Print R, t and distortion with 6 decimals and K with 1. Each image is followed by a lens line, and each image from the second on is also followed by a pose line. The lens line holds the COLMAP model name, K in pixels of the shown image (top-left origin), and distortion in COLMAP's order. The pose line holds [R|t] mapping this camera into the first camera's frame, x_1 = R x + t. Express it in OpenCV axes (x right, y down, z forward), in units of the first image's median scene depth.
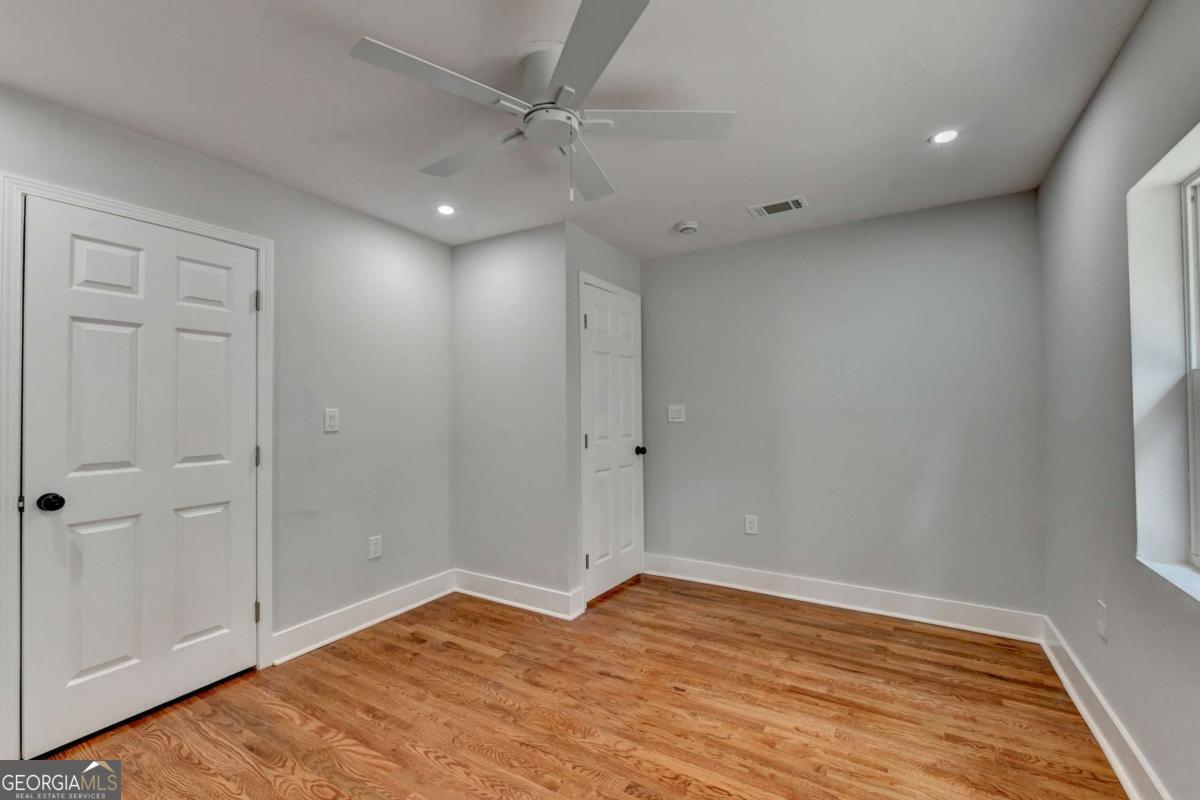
lens RADIAL K [[508.4, 0, 608.1], [0, 508.4, 403.4], [0, 0, 1]] dist [-0.001927, -0.000582]
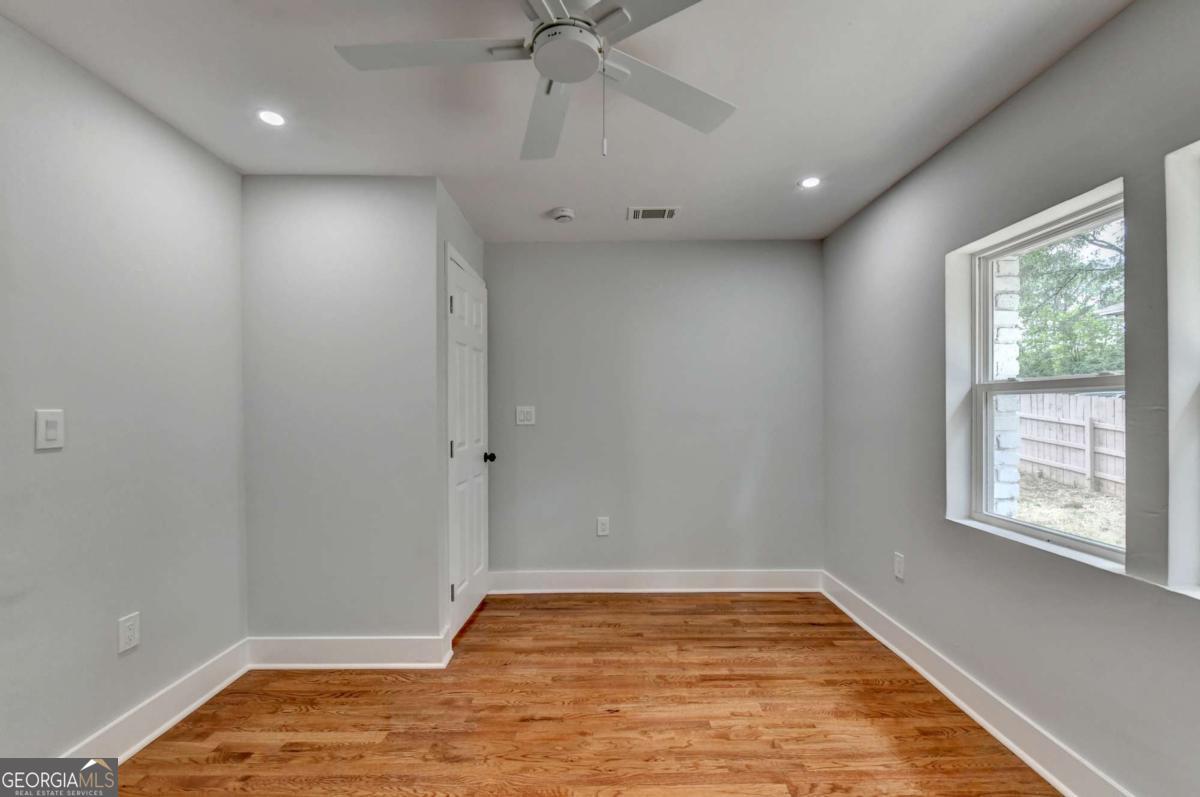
lens RADIAL K [[510.6, 0, 610.1], [0, 510.6, 411.8], [0, 0, 1]] dist [-0.002874, -0.000809]
pose [[0.853934, 0.000594, 0.520381, -0.338958], [-0.007941, 0.999898, 0.011889, 0.001819], [-0.520321, -0.014284, 0.853851, 0.202447]]
